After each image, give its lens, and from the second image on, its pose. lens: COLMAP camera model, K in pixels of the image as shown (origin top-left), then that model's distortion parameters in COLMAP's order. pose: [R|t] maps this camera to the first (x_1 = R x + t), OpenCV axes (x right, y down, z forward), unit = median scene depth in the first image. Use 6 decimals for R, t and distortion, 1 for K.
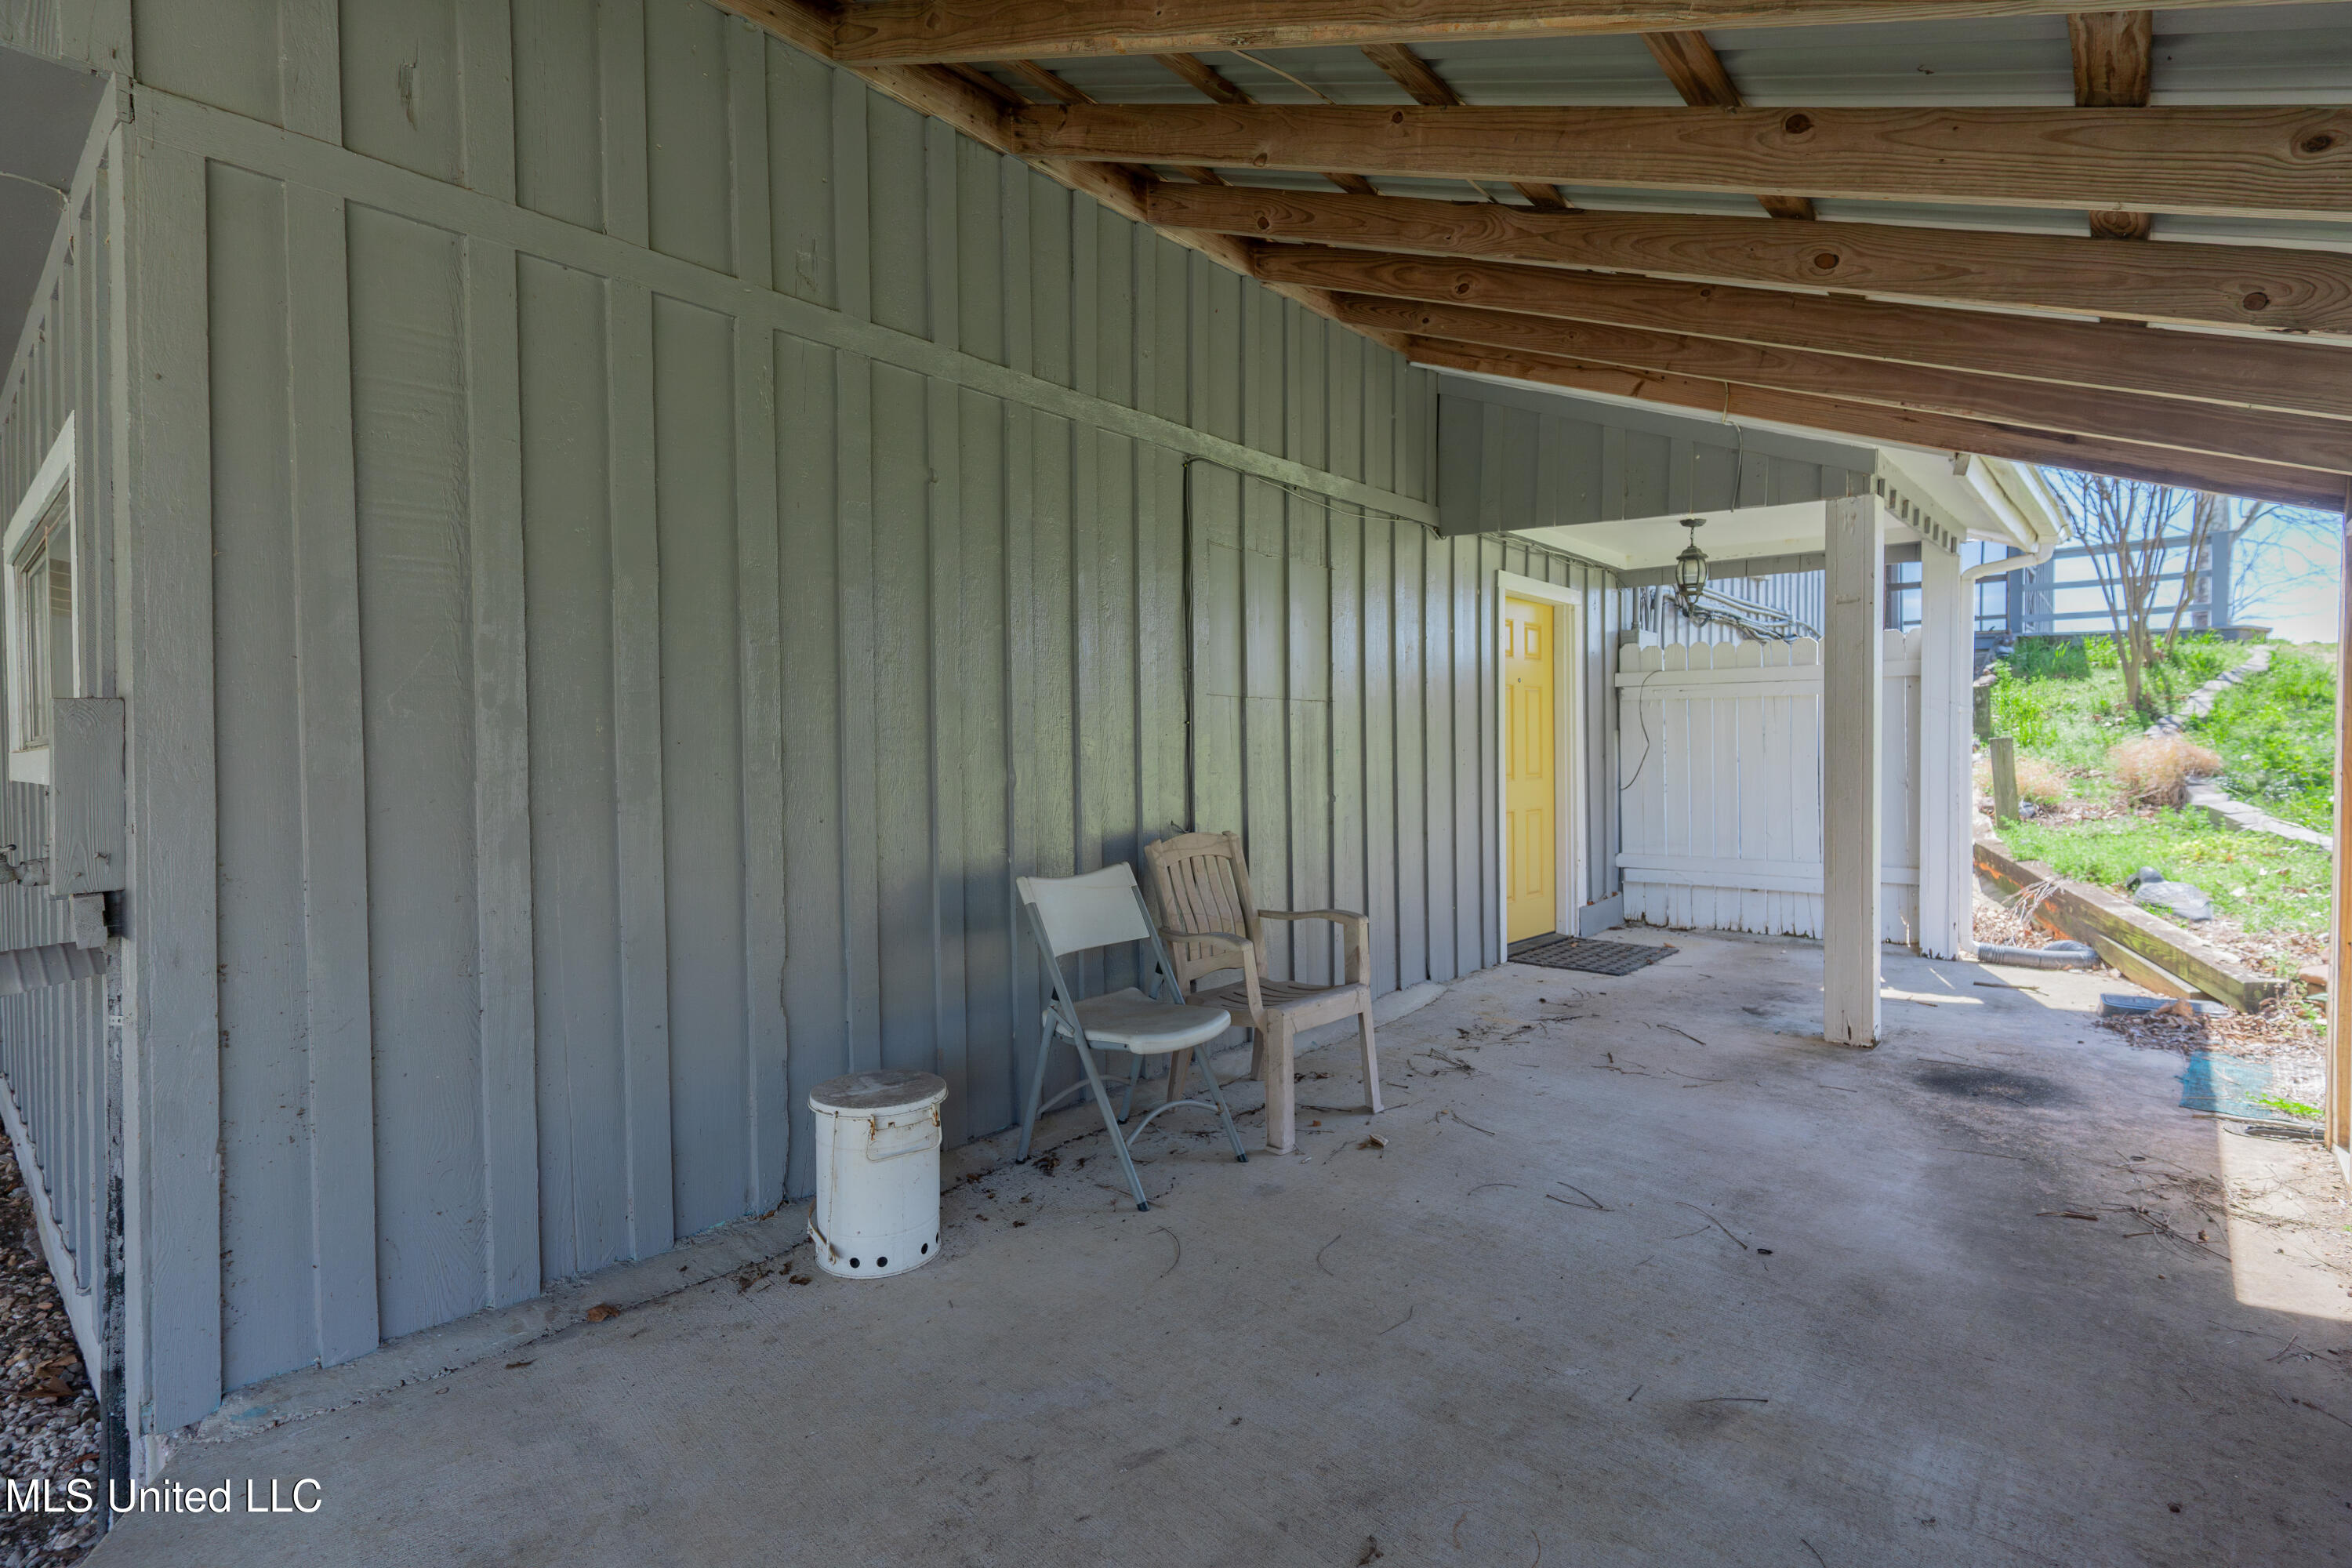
lens RADIAL K [[1162.9, 0, 1178.0], [0, 1162.9, 781.6], [0, 0, 1]] dist [-0.000525, 0.001442]
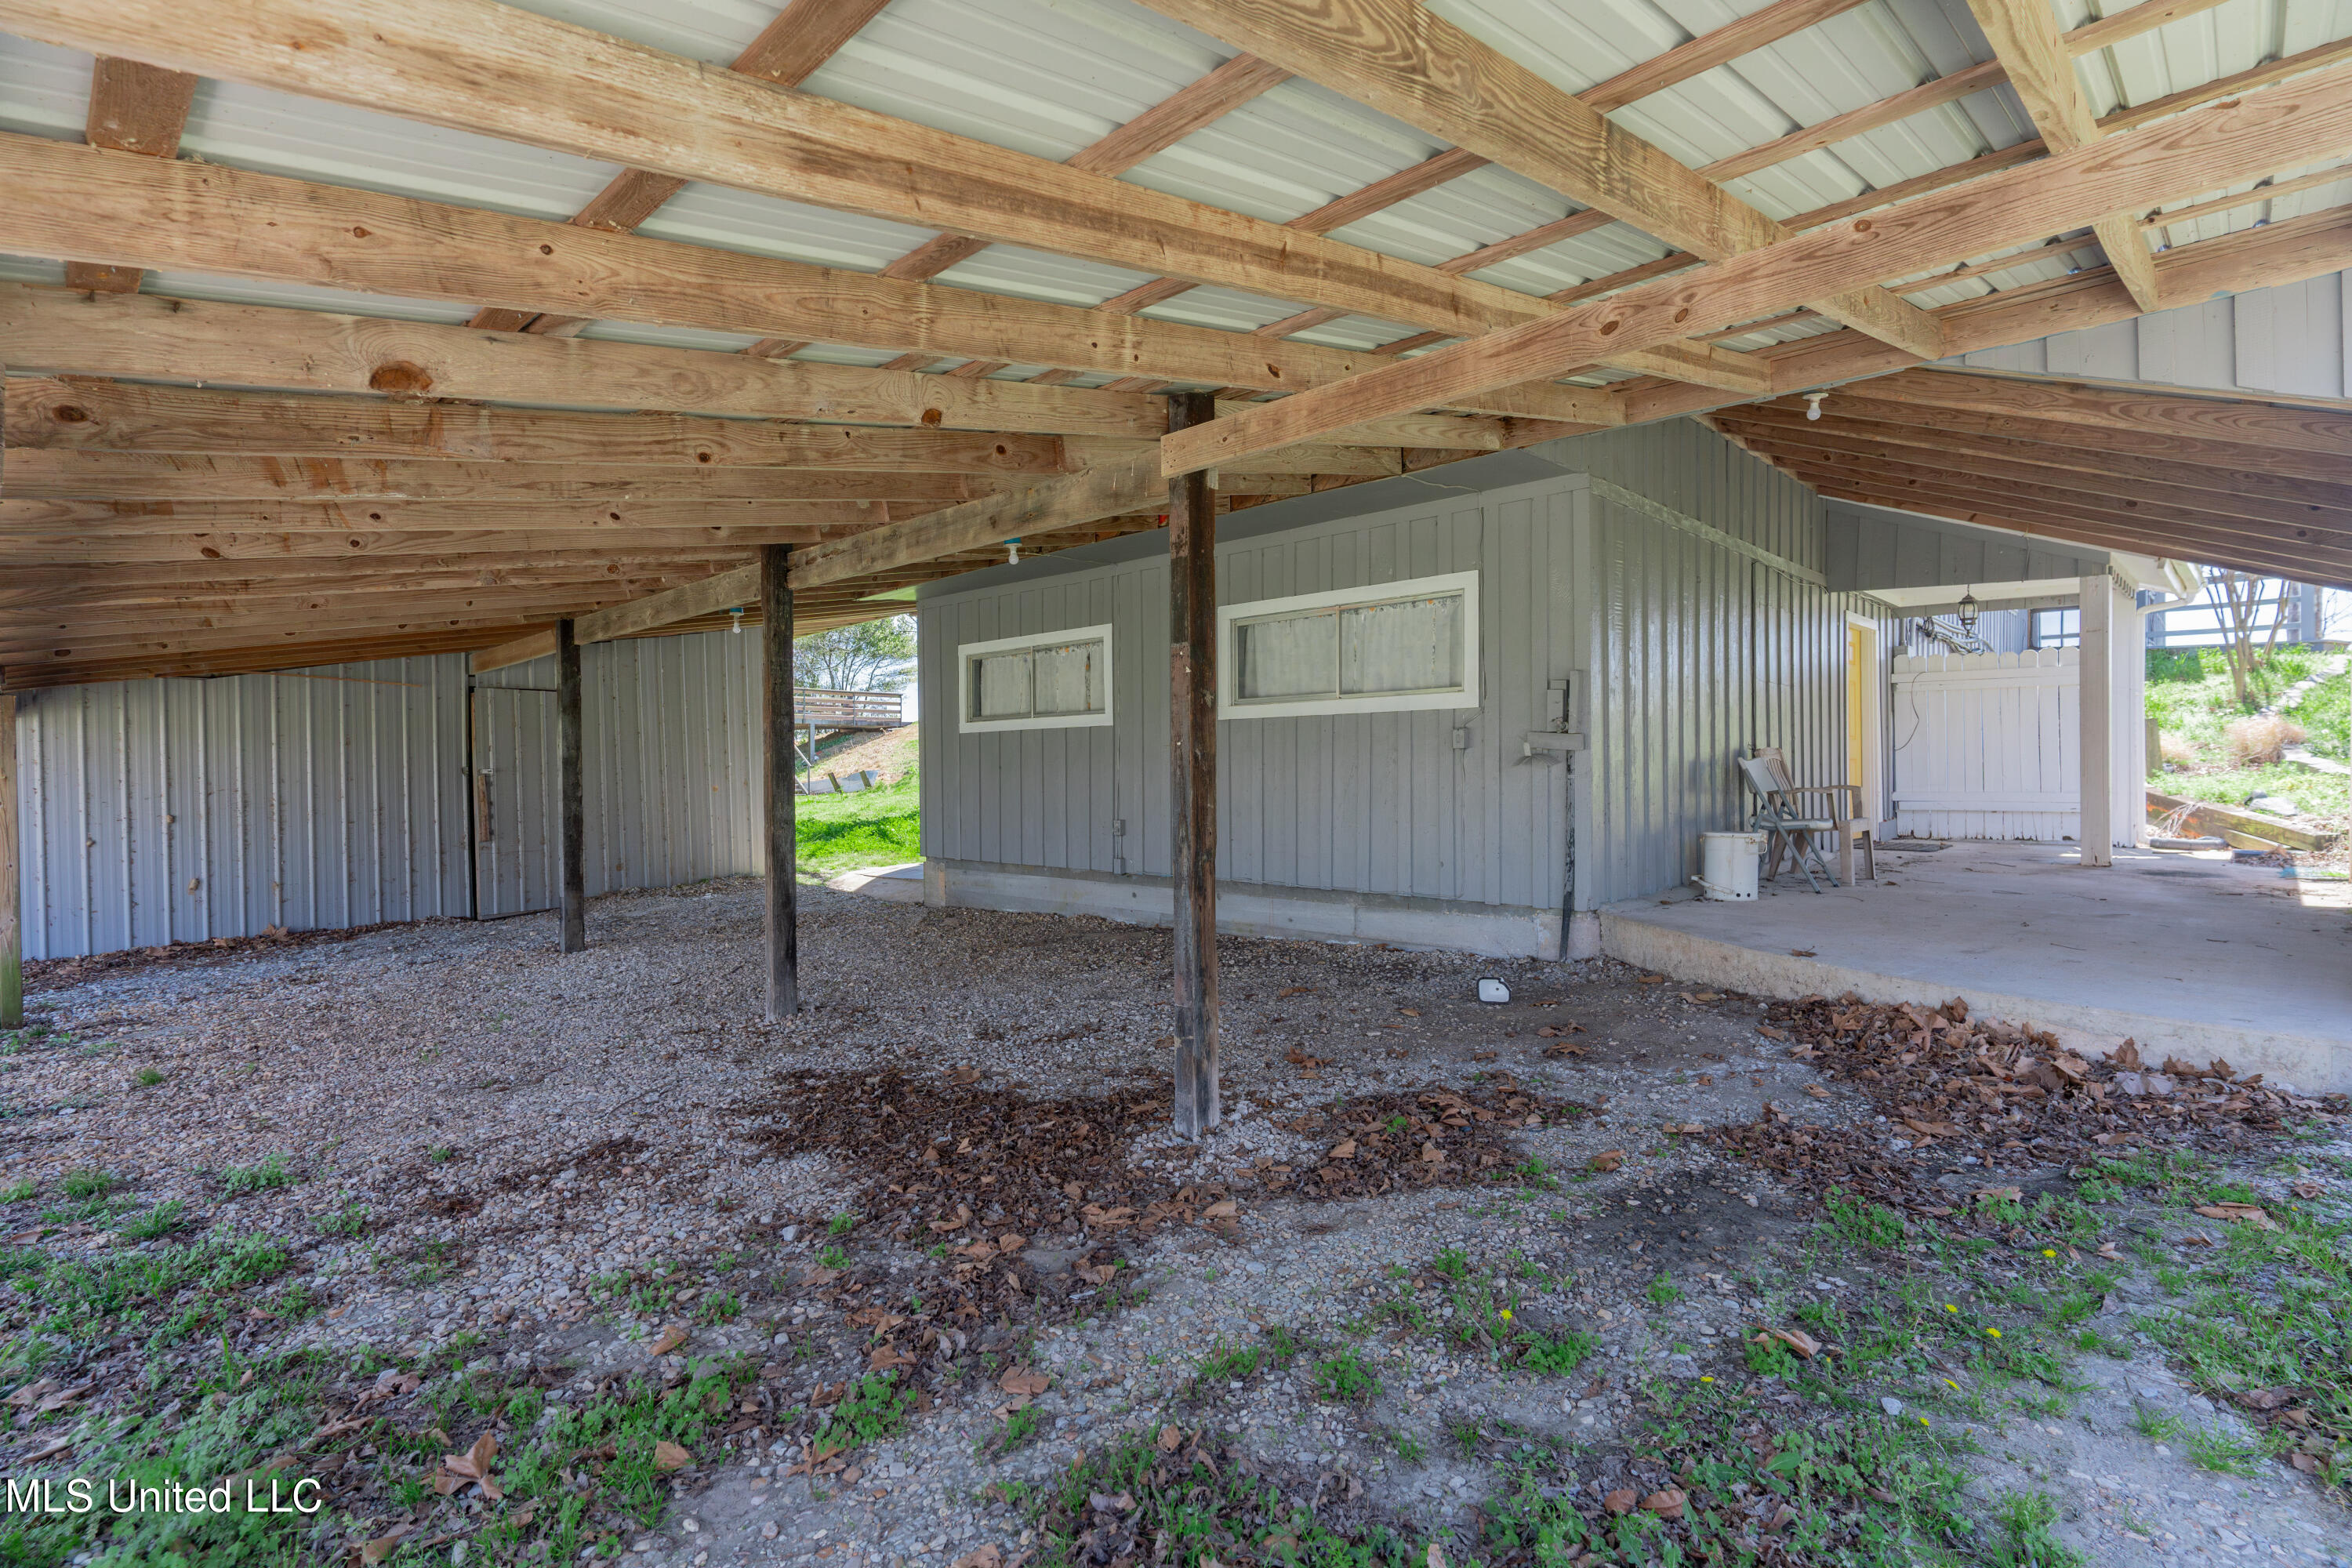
lens RADIAL K [[1162.9, 0, 1174.6], [0, 1162.9, 793.2], [0, 0, 1]] dist [-0.000525, 0.001442]
pose [[0.998940, 0.001811, -0.045990, -0.357843], [-0.001941, 0.999994, -0.002766, 0.050015], [0.045984, 0.002852, 0.998938, -0.411775]]
